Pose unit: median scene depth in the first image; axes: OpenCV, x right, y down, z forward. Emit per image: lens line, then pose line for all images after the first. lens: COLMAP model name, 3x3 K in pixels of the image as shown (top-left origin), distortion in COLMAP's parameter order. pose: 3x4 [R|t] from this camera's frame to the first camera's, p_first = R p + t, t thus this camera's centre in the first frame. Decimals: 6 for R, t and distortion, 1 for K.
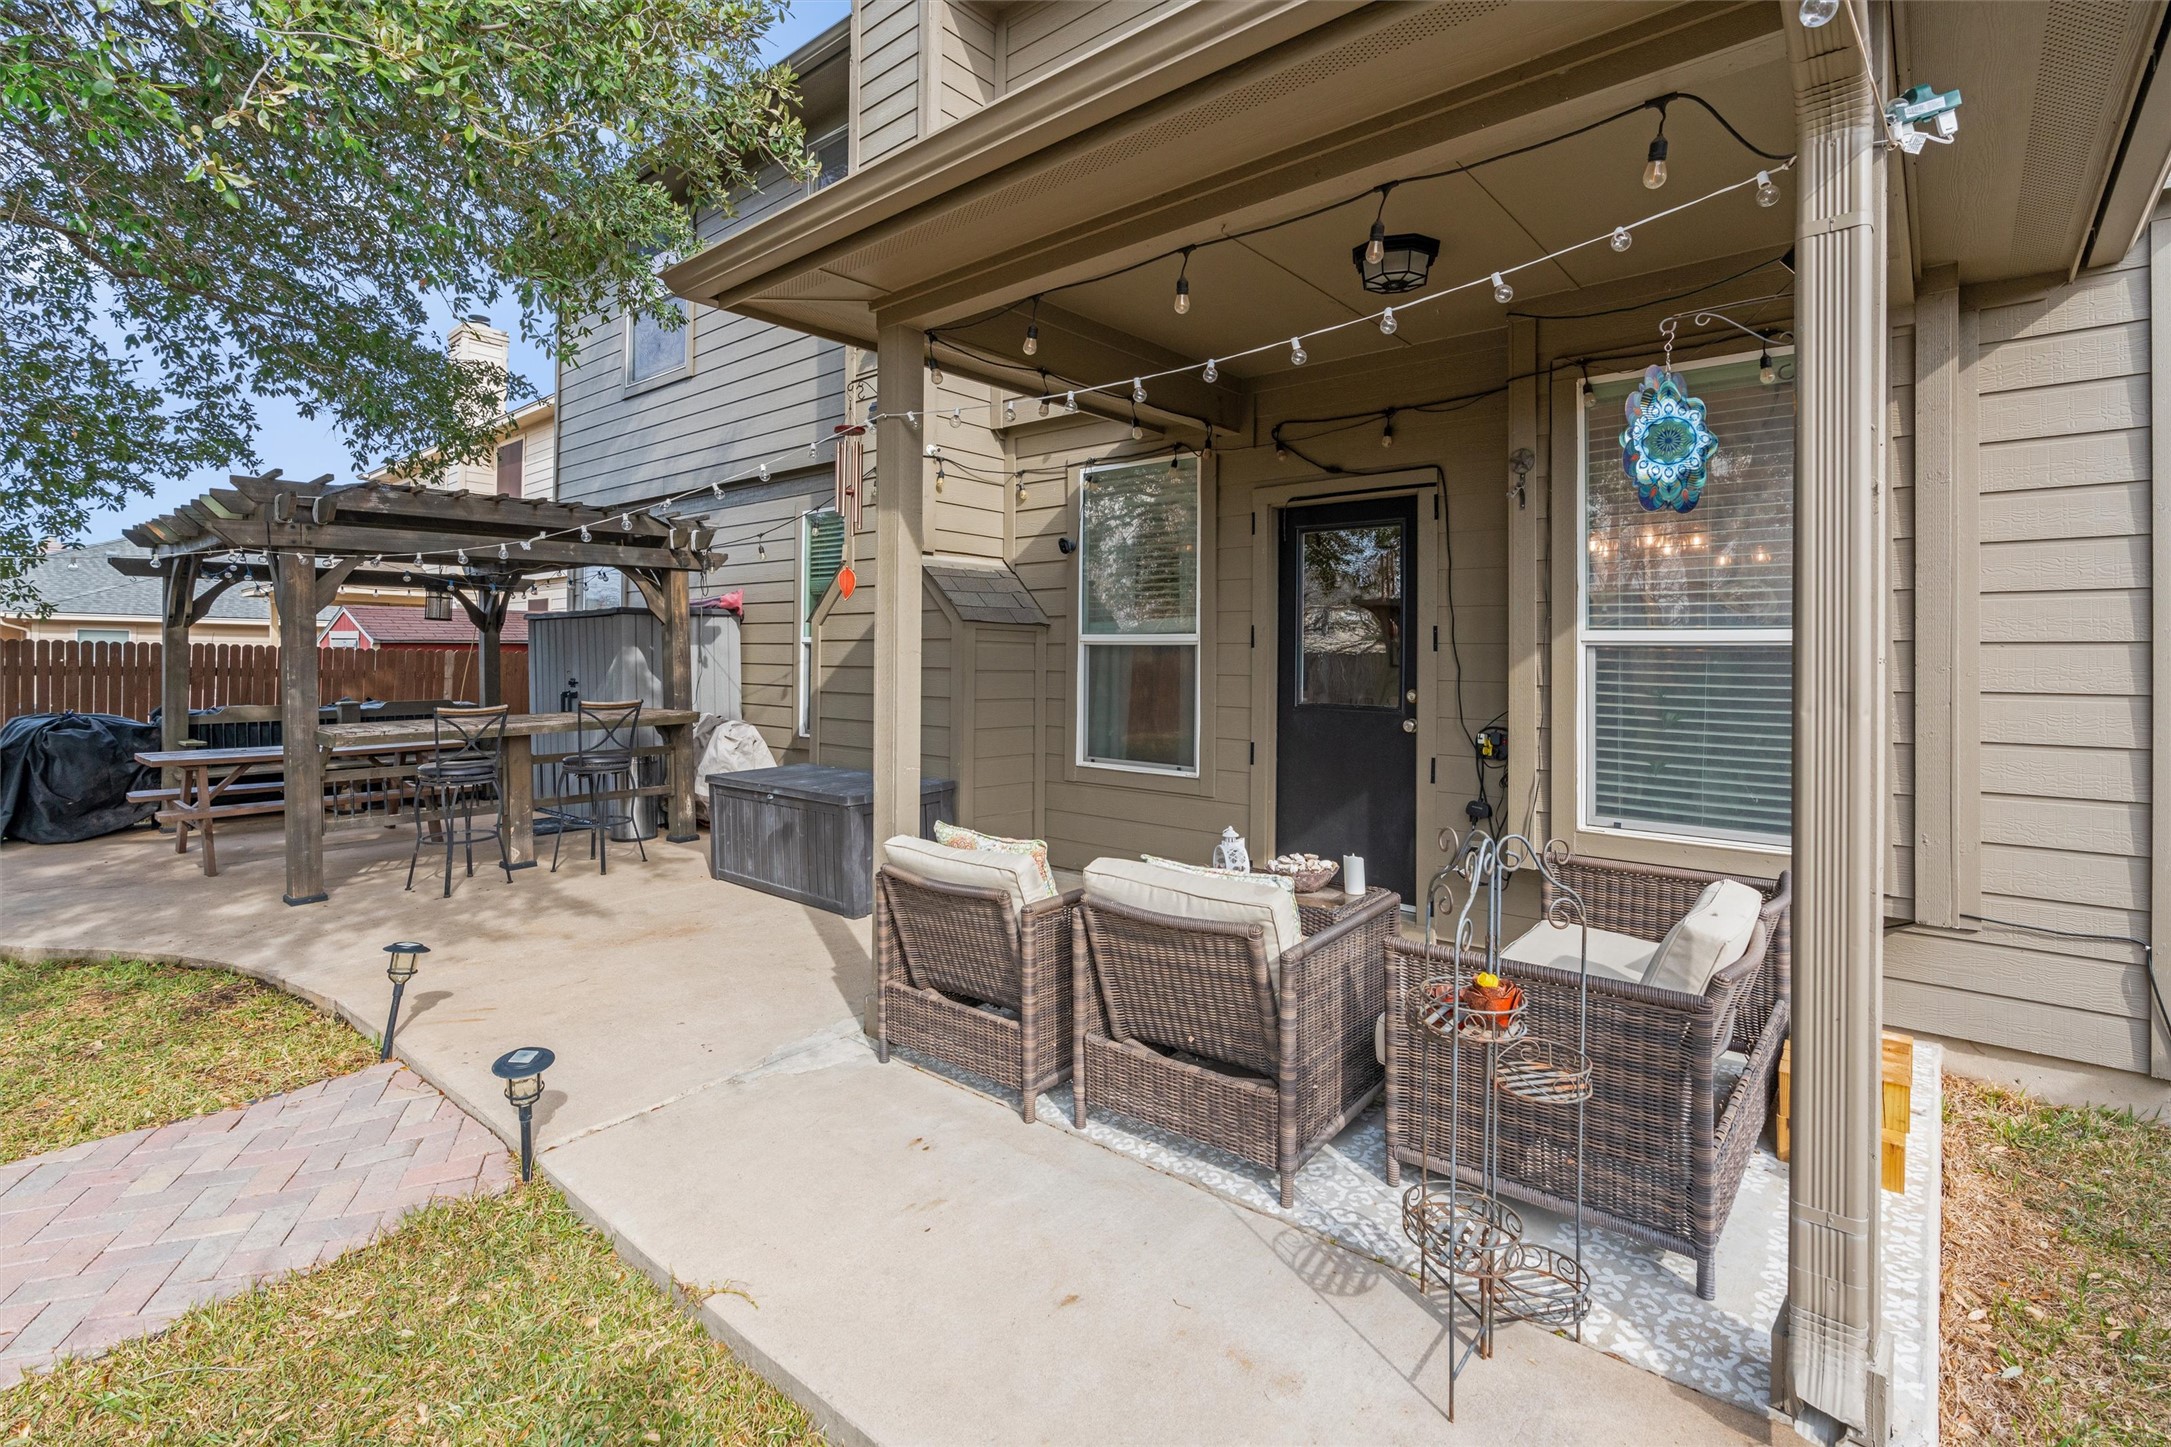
lens RADIAL K [[980.8, 0, 1091.3], [0, 980.8, 644.3], [0, 0, 1]] dist [-0.013185, 0.005407]
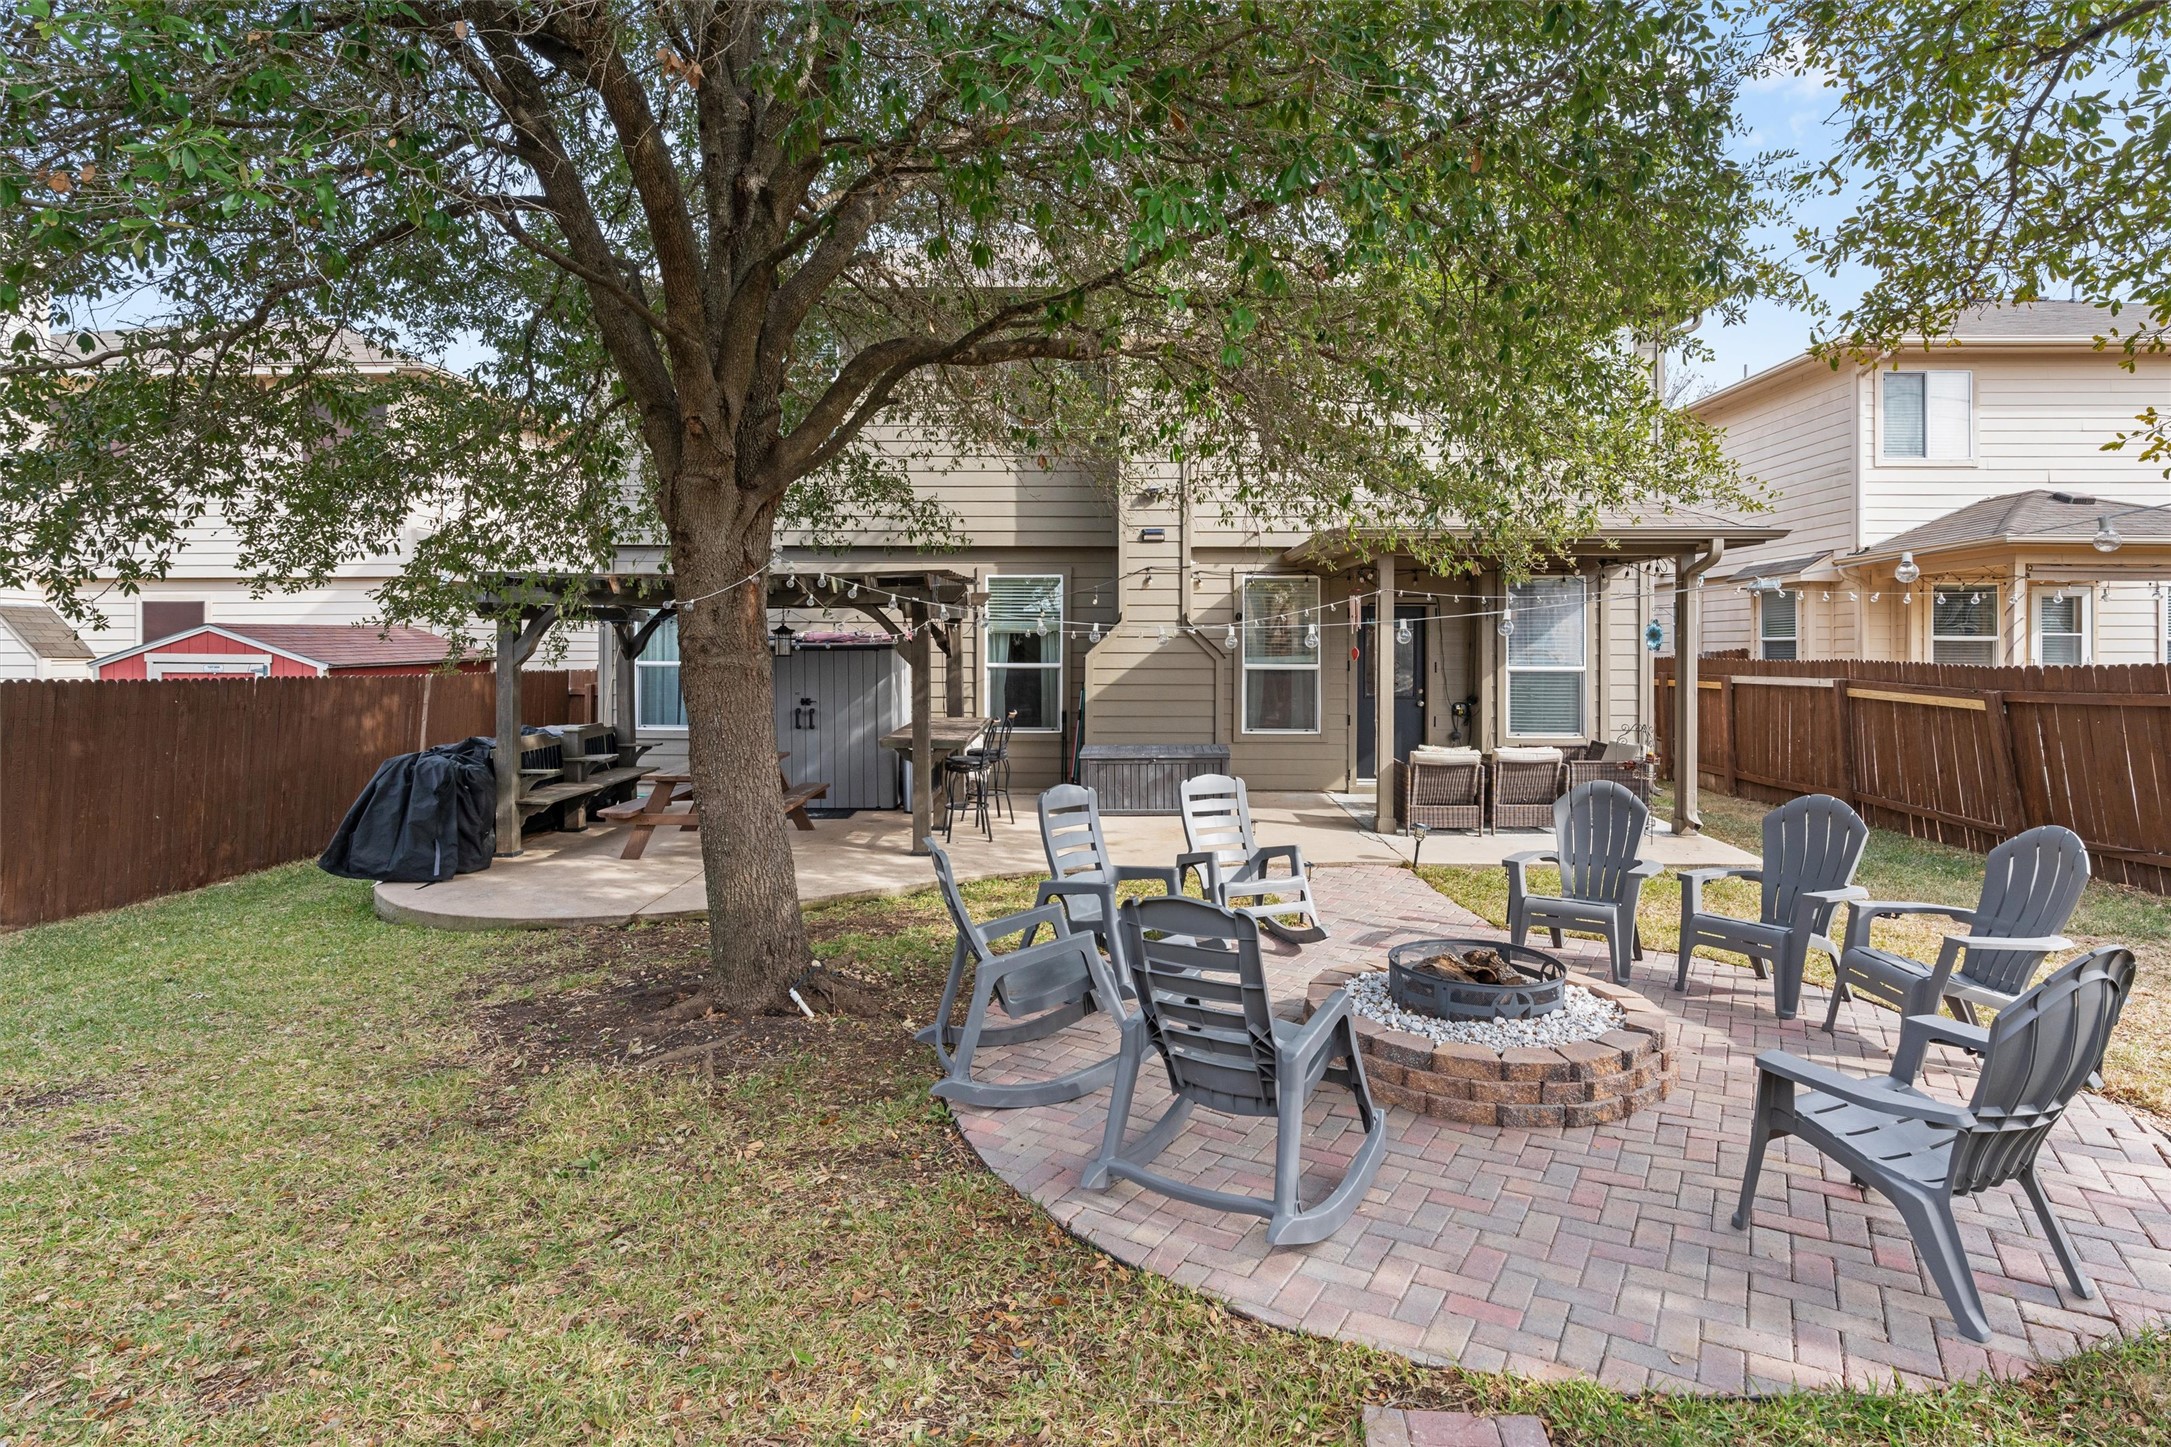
lens RADIAL K [[1051.5, 0, 1094.5], [0, 1051.5, 646.8], [0, 0, 1]] dist [-0.003898, 0.000003]
pose [[0.777787, -0.008026, 0.628476, -1.380168], [-0.003404, 0.999850, 0.016981, -0.070017], [-0.628519, -0.015347, 0.777643, -0.352358]]
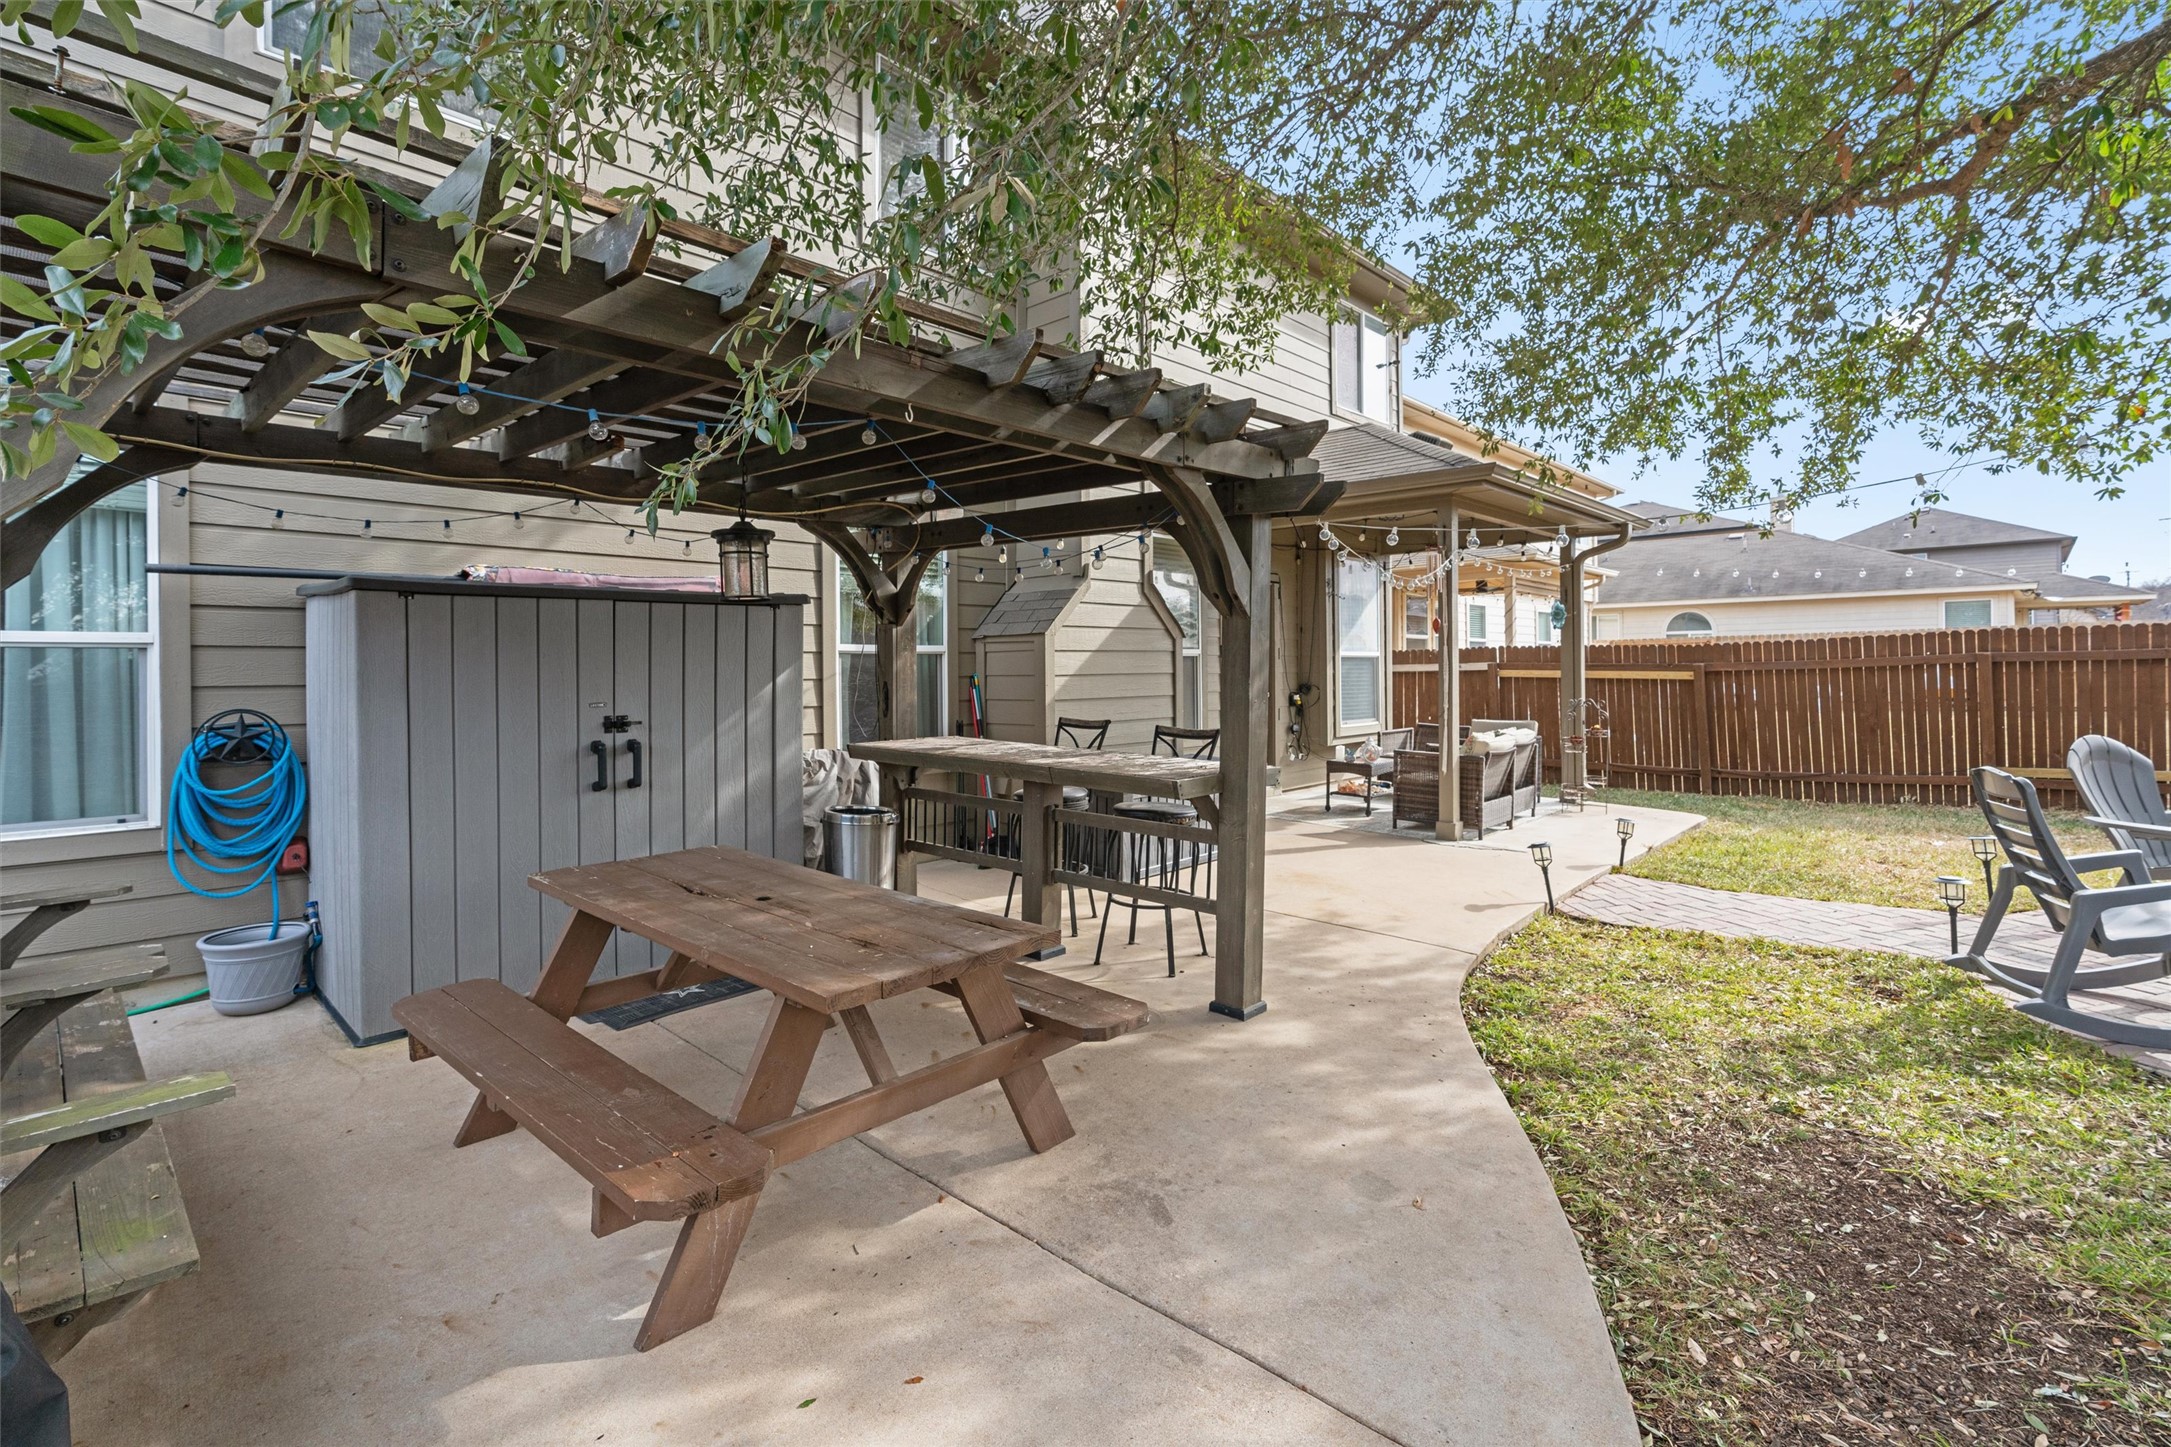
lens RADIAL K [[980.8, 0, 1065.7], [0, 980.8, 661.1], [0, 0, 1]] dist [-0.013185, 0.005407]
pose [[0.085534, -0.001840, 0.996334, -1.304933], [-0.003371, 0.999992, 0.002136, 0.004683], [-0.996330, -0.003541, 0.085527, 0.909567]]
